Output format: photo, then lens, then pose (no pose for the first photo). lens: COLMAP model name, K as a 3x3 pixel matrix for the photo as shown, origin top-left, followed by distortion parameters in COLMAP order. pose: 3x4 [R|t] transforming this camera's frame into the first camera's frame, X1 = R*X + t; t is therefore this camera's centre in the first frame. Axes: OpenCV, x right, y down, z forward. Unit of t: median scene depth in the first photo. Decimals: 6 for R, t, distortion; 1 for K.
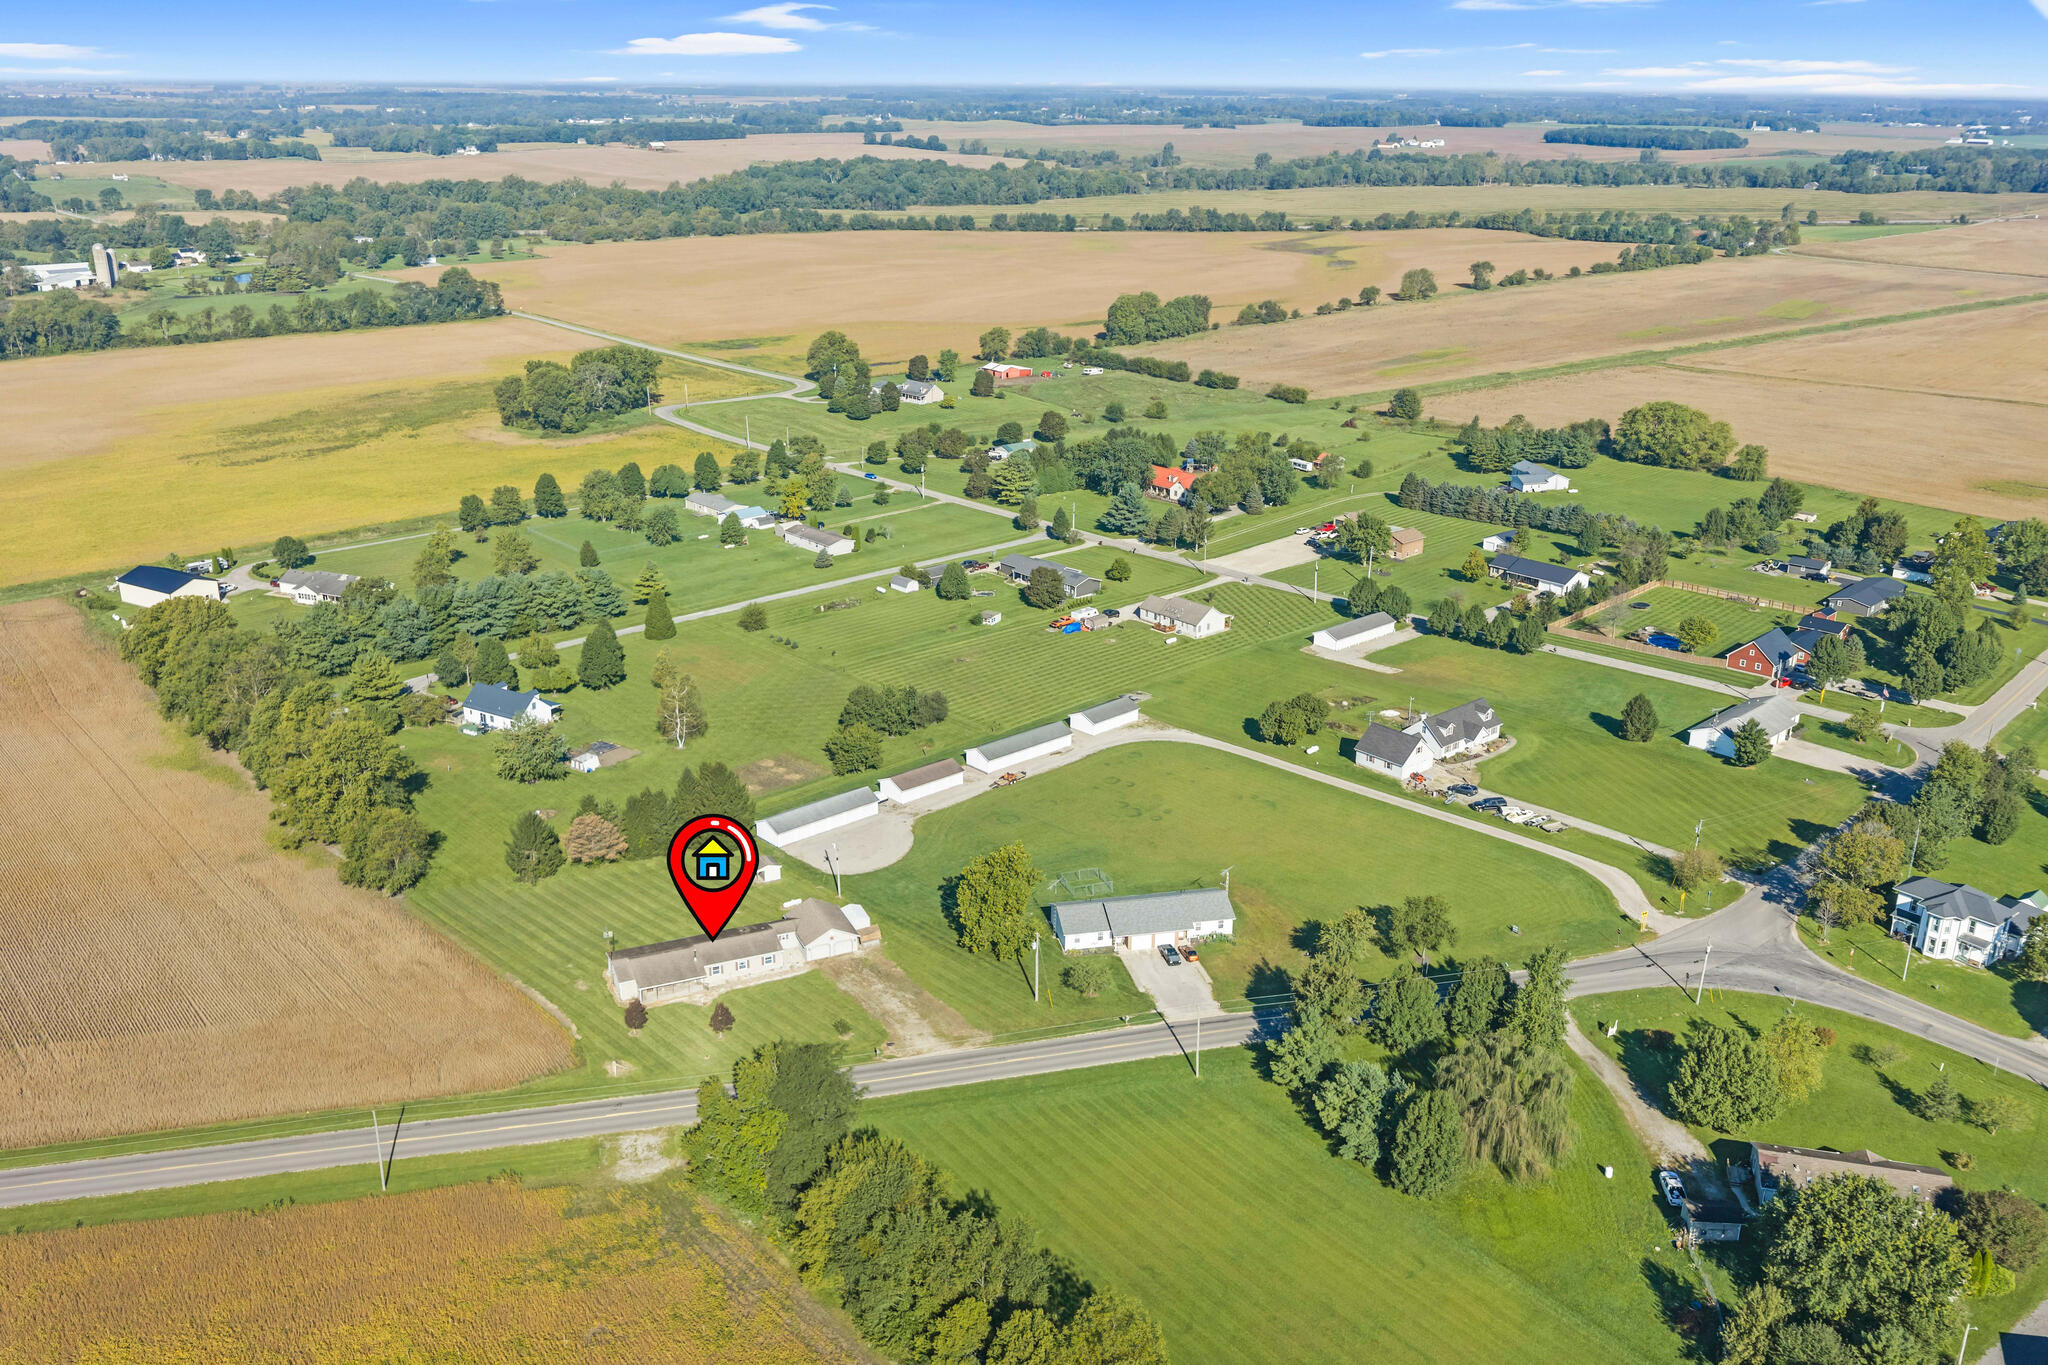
lens RADIAL K [[1694.0, 0, 1029.9], [0, 1694.0, 682.6], [0, 0, 1]] dist [0.011941, -0.018698]
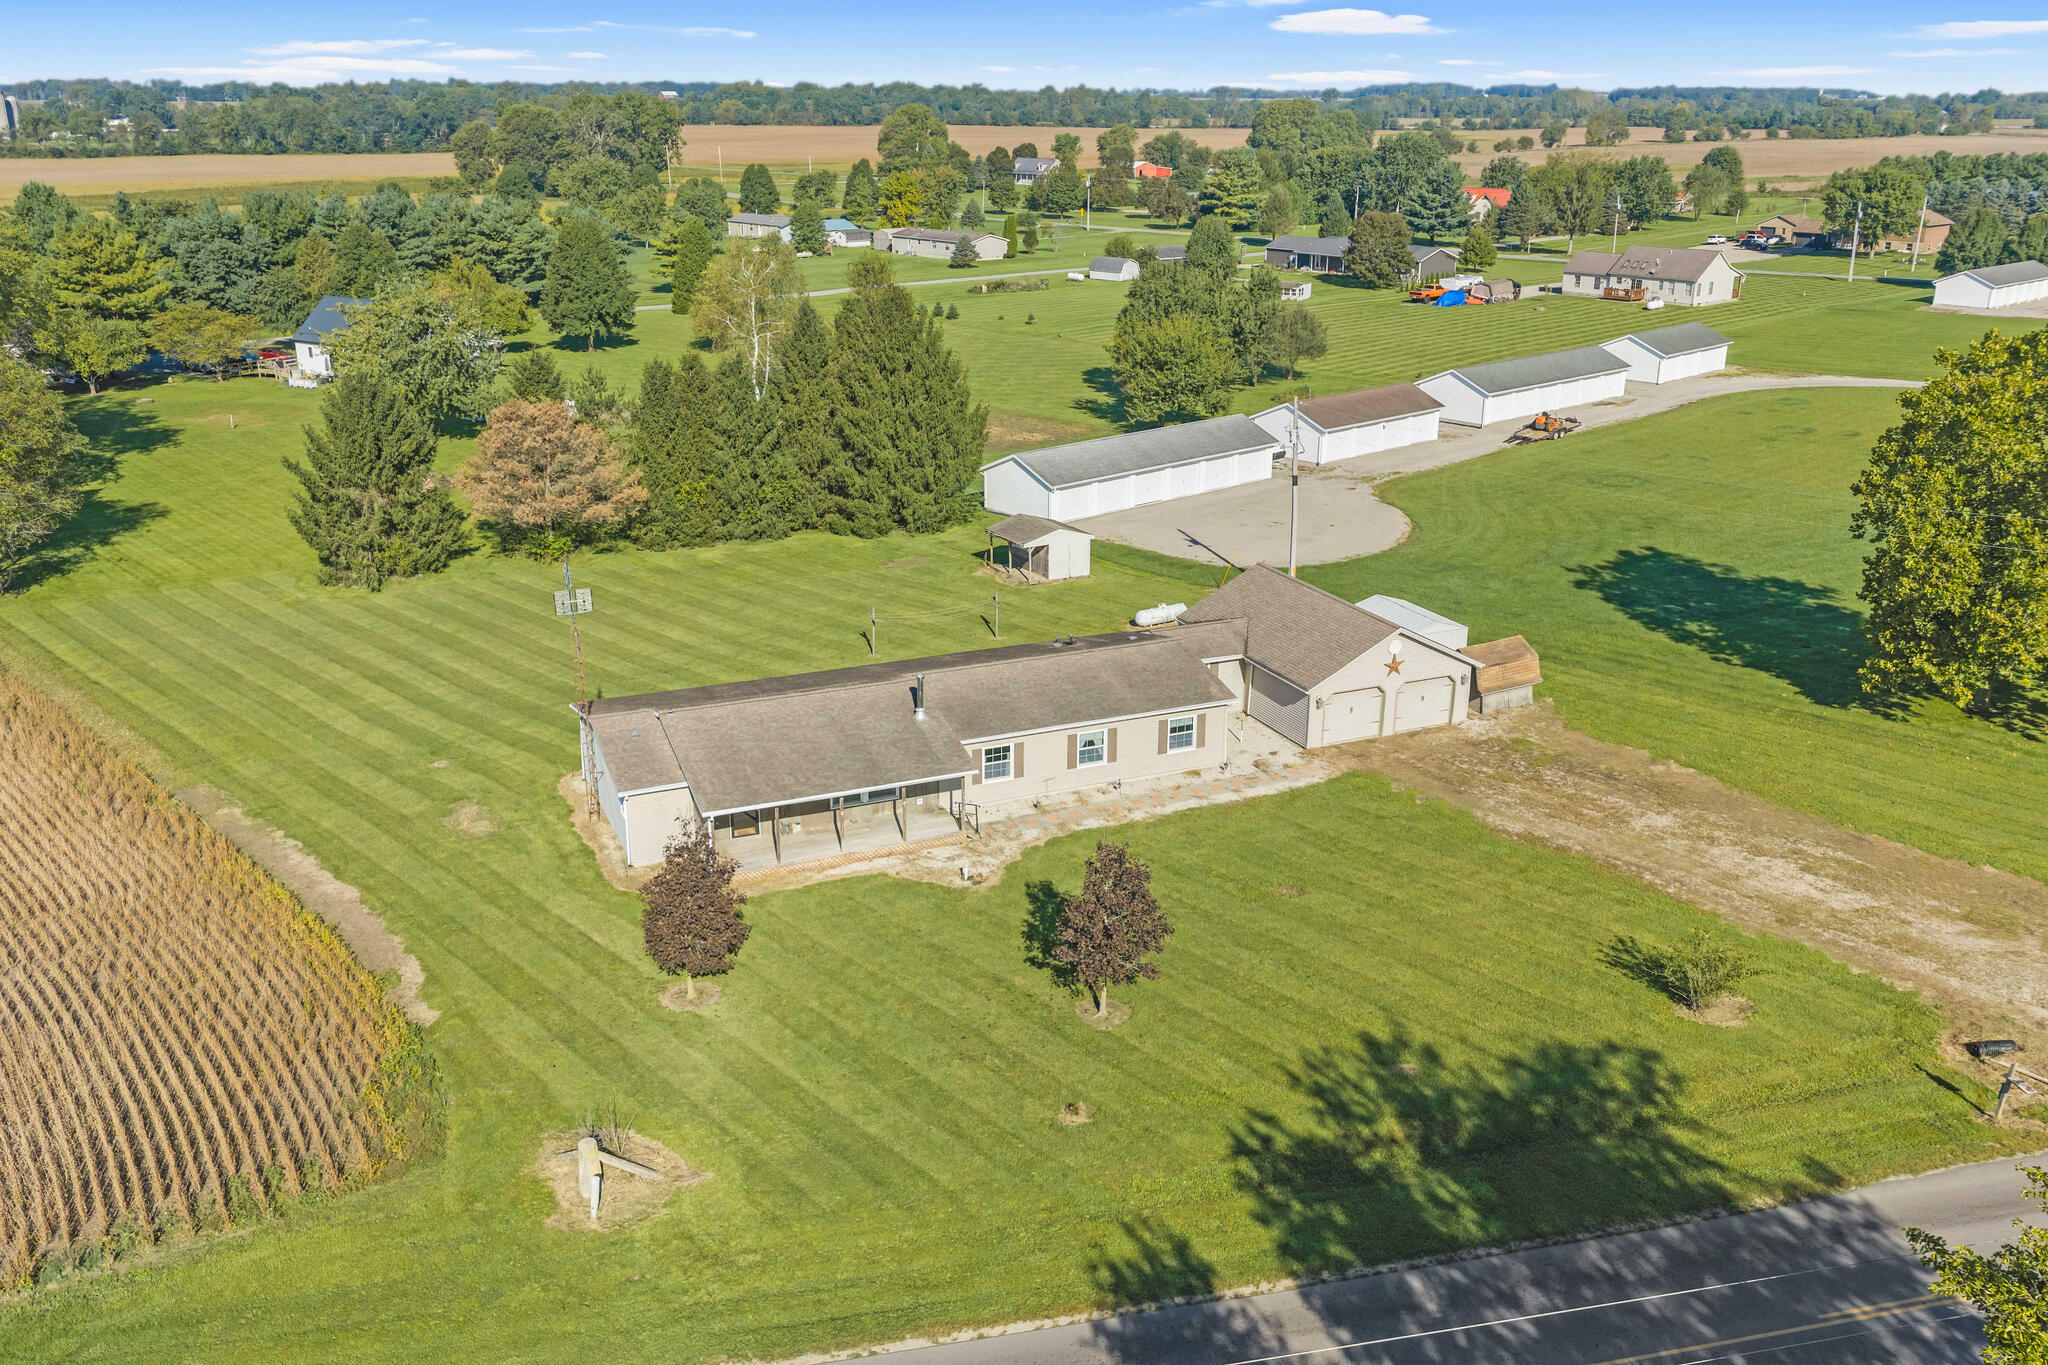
lens RADIAL K [[1694.0, 0, 1029.9], [0, 1694.0, 682.6], [0, 0, 1]] dist [0.011941, -0.018698]
pose [[0.999987, -0.002108, -0.004745, -0.053027], [0.002054, 0.999935, -0.011229, 0.047541], [0.004769, 0.011219, 0.999926, 0.220327]]
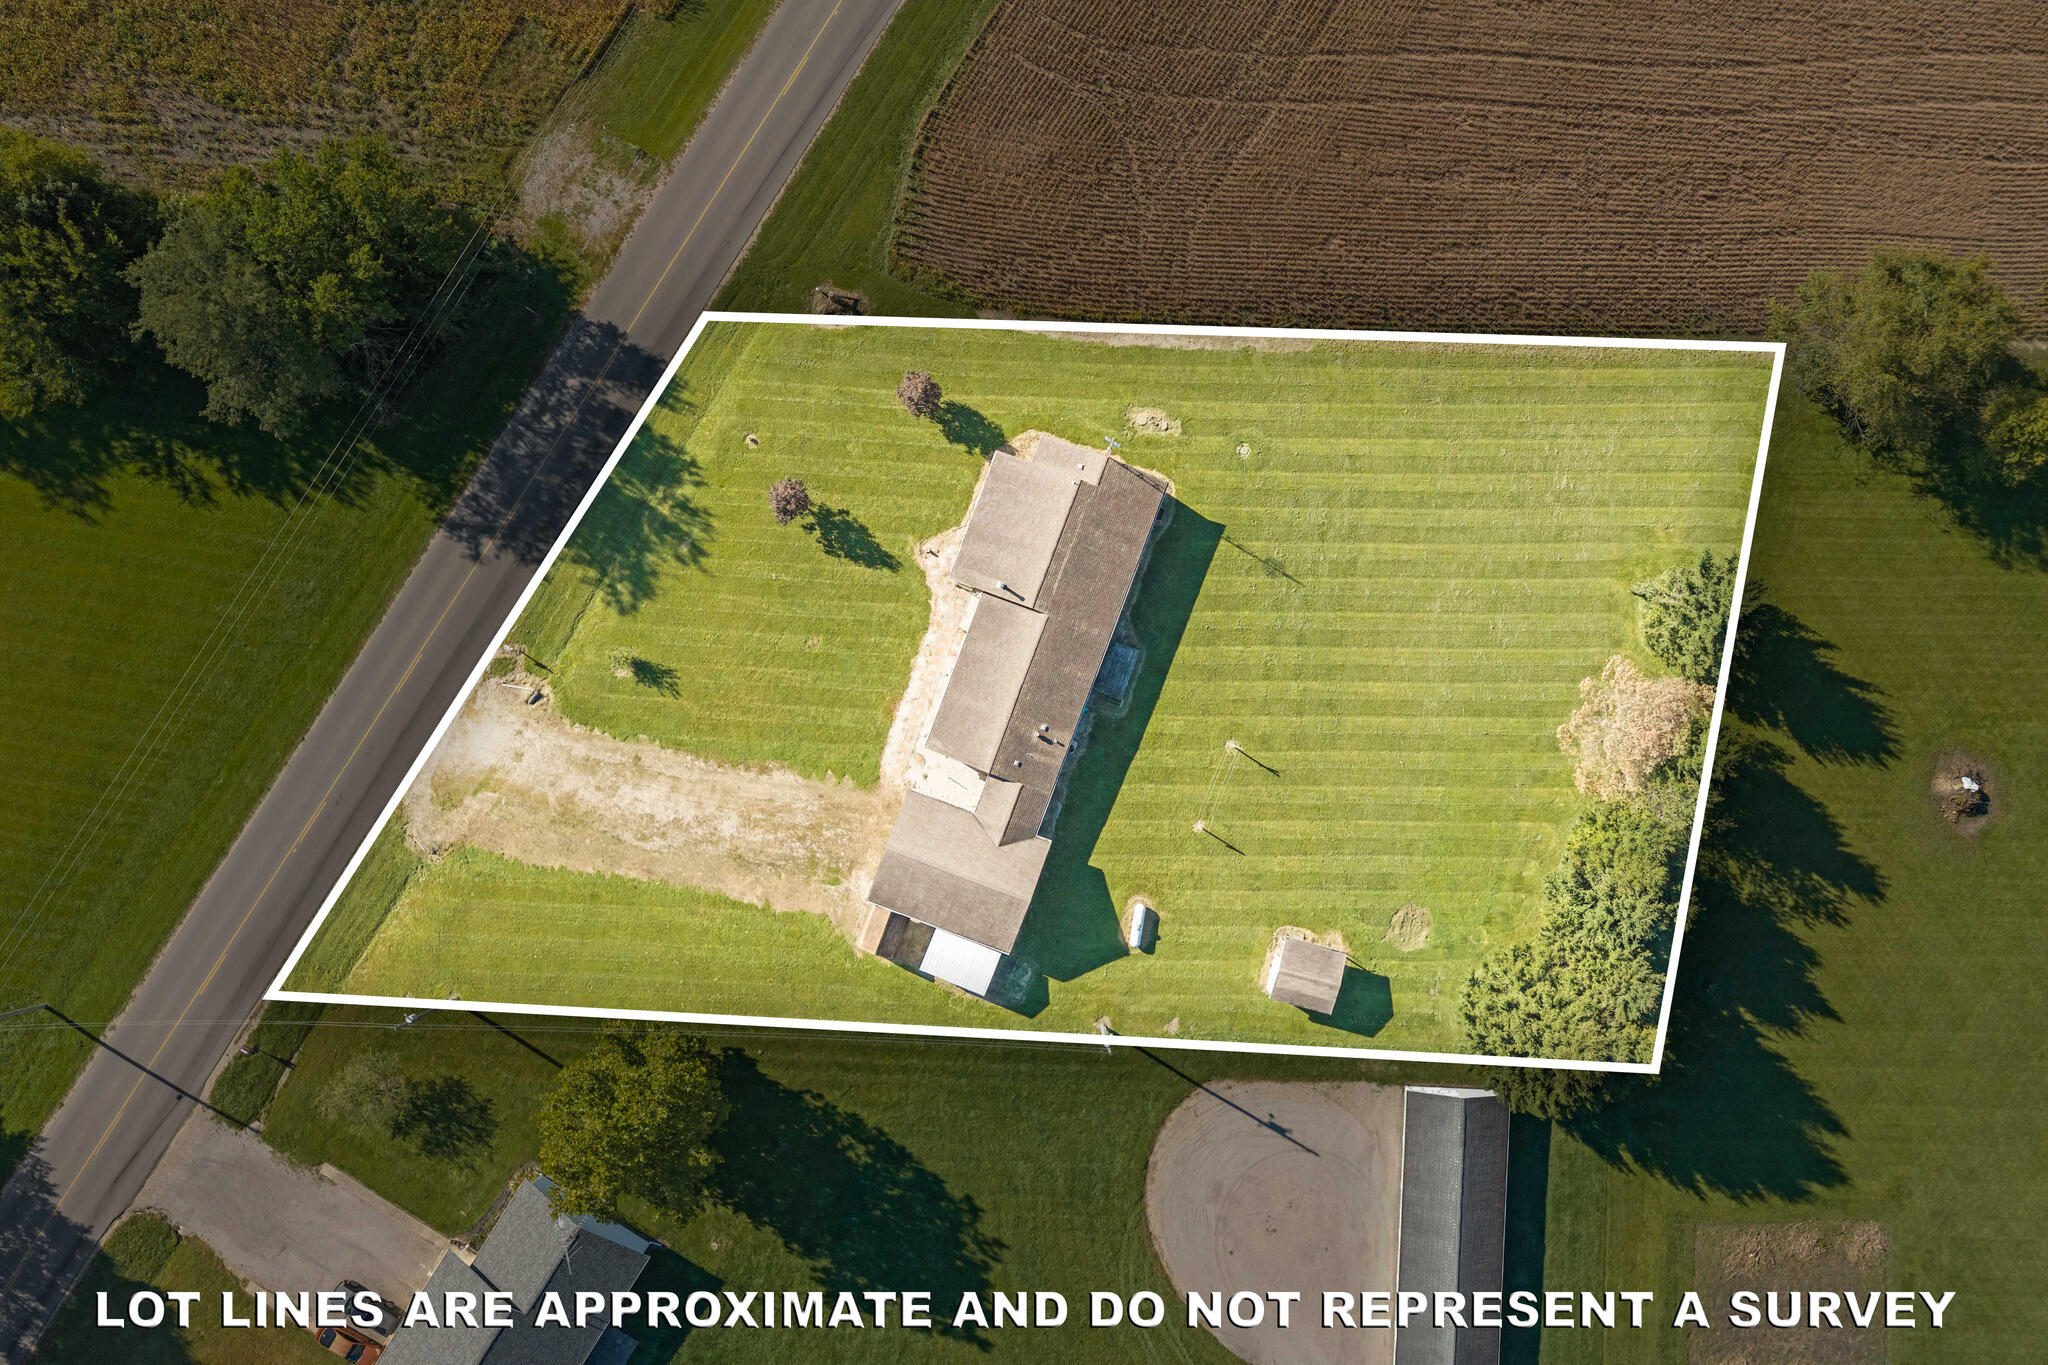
lens RADIAL K [[1694.0, 0, 1029.9], [0, 1694.0, 682.6], [0, 0, 1]] dist [0.011941, -0.018698]
pose [[-0.704228, 0.709970, -0.002484, -0.053791], [-0.244150, -0.238887, 0.939853, -0.091952], [0.666674, 0.662477, 0.341570, 0.252352]]
